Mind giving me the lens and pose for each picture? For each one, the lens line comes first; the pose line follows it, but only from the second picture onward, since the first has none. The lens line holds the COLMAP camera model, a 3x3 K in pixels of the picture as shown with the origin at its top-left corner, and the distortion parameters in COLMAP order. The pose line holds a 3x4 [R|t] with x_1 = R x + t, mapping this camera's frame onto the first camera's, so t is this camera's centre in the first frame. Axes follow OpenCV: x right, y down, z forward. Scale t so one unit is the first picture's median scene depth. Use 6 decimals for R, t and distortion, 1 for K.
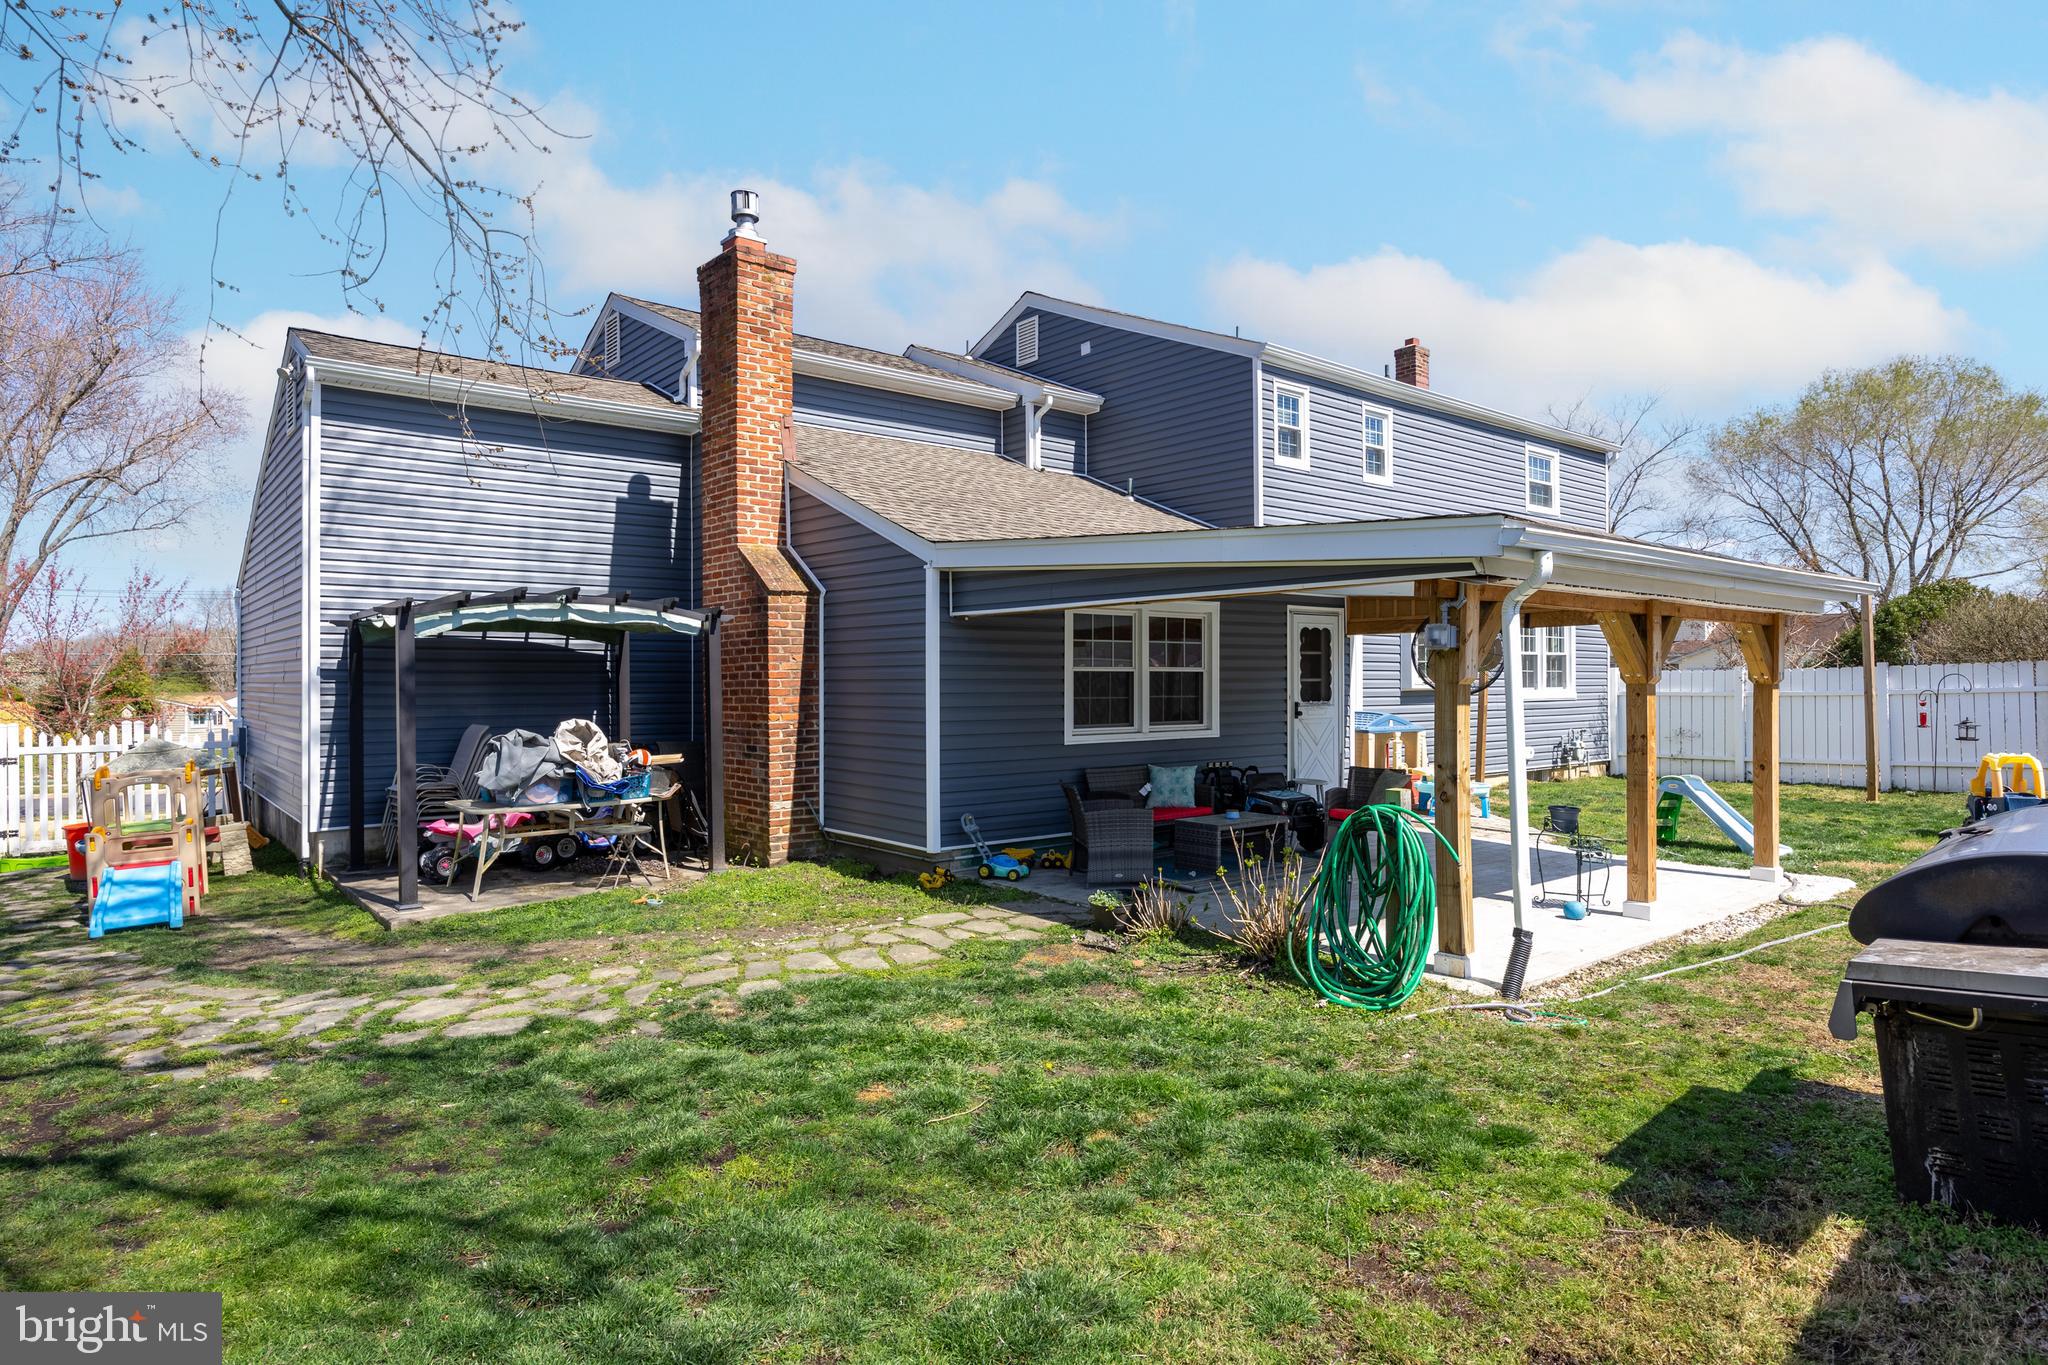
lens RADIAL K [[1152.8, 0, 1011.7], [0, 1152.8, 676.8], [0, 0, 1]] dist [-0.002470, -0.001357]
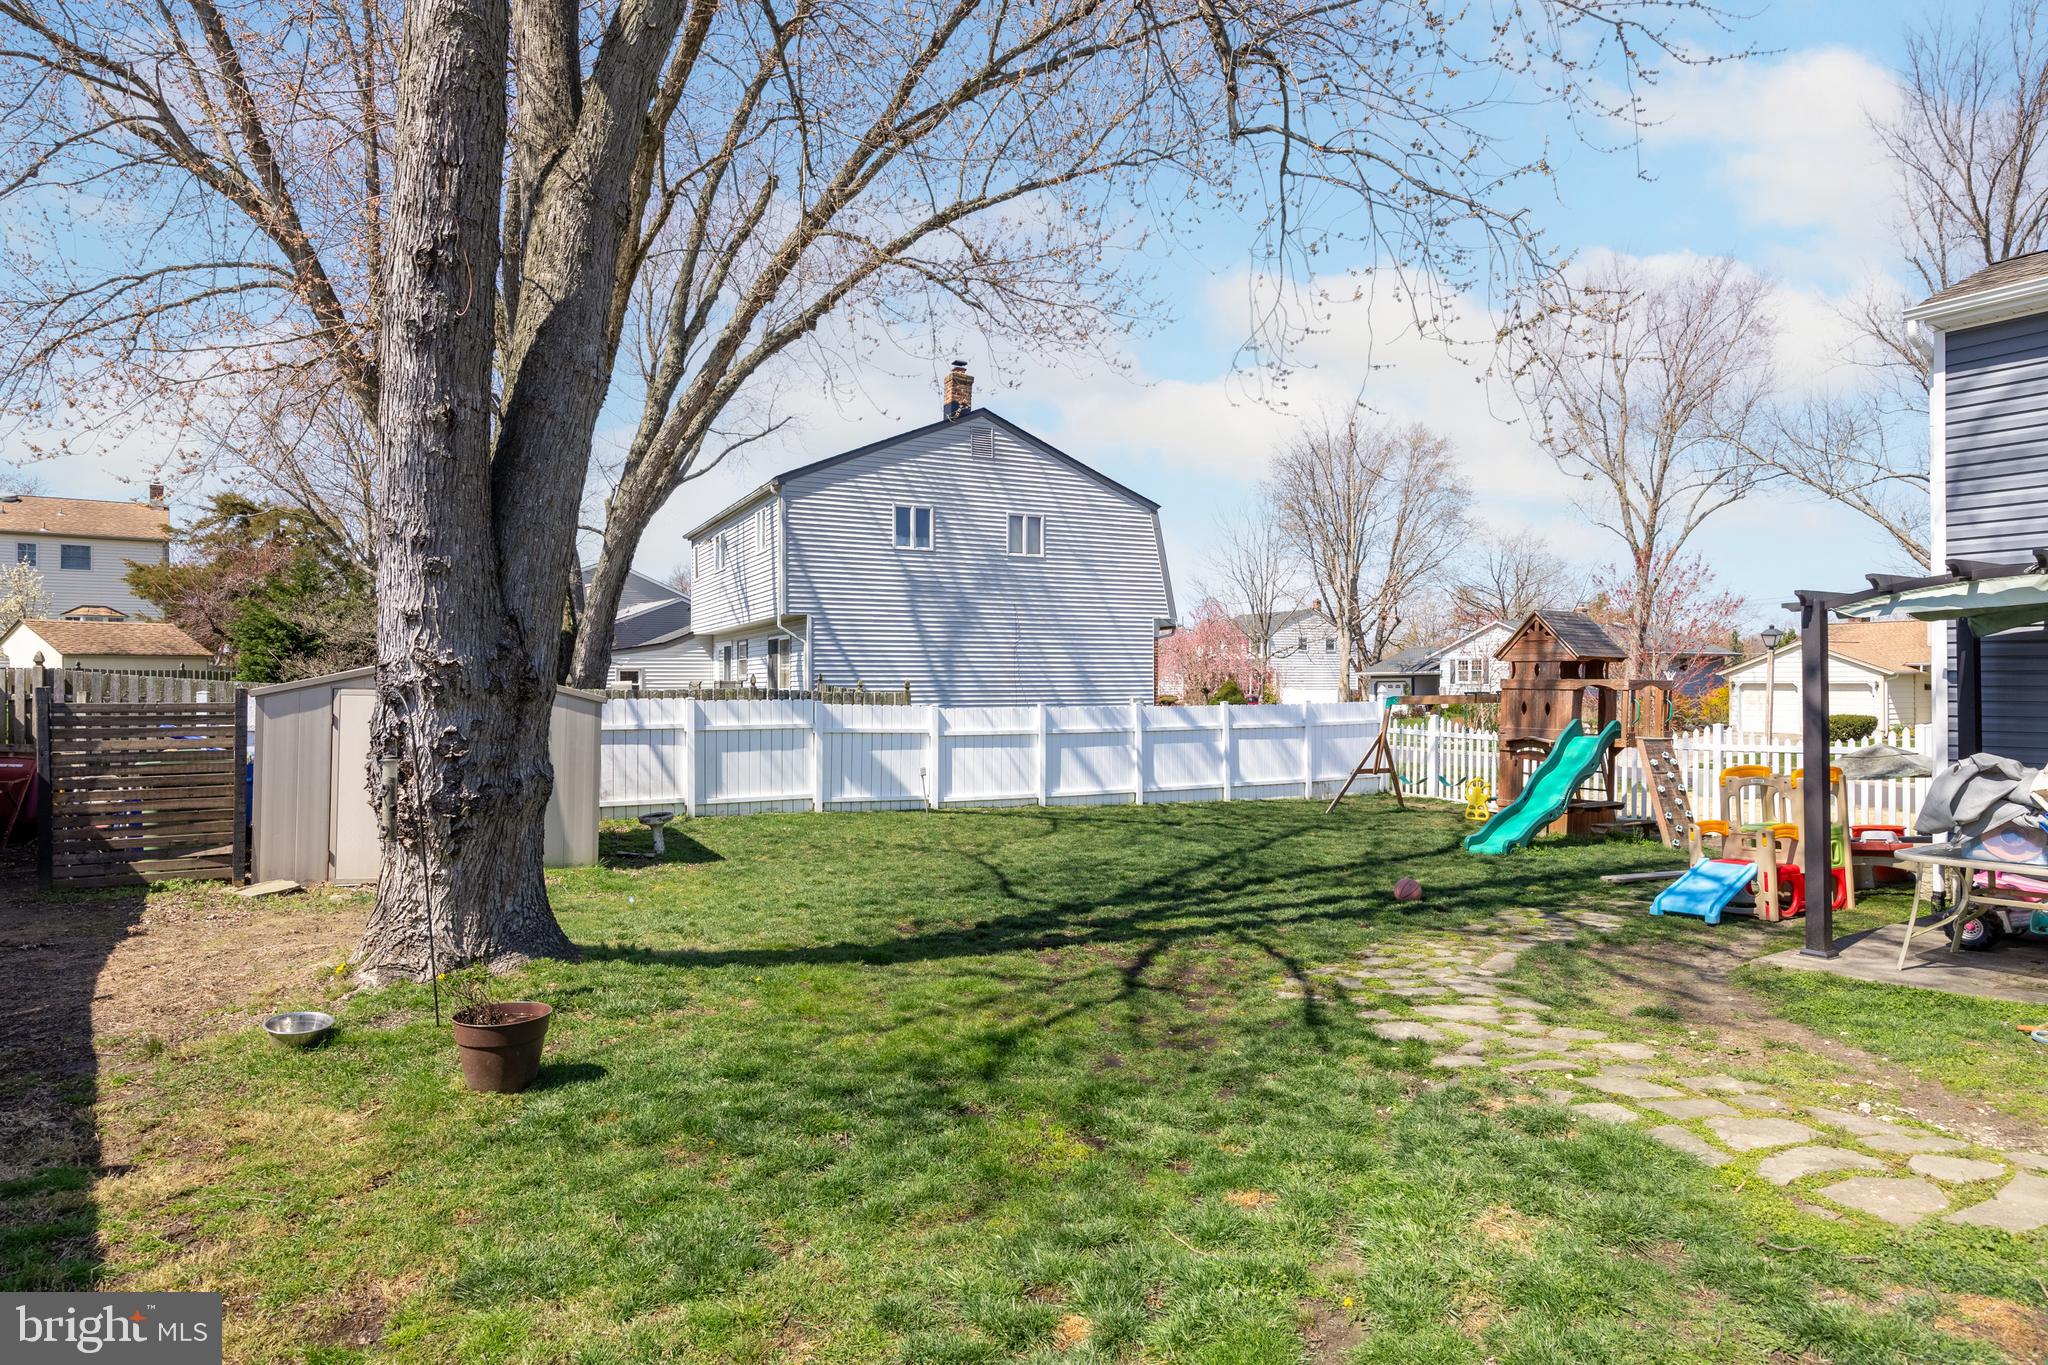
lens RADIAL K [[1170.9, 0, 1017.6], [0, 1170.9, 672.1], [0, 0, 1]] dist [-0.000960, -0.001849]
pose [[-0.124466, -0.006352, -0.992204, 0.325682], [0.003573, 0.999970, -0.006850, -0.002537], [0.992217, -0.004397, -0.124439, 0.422688]]
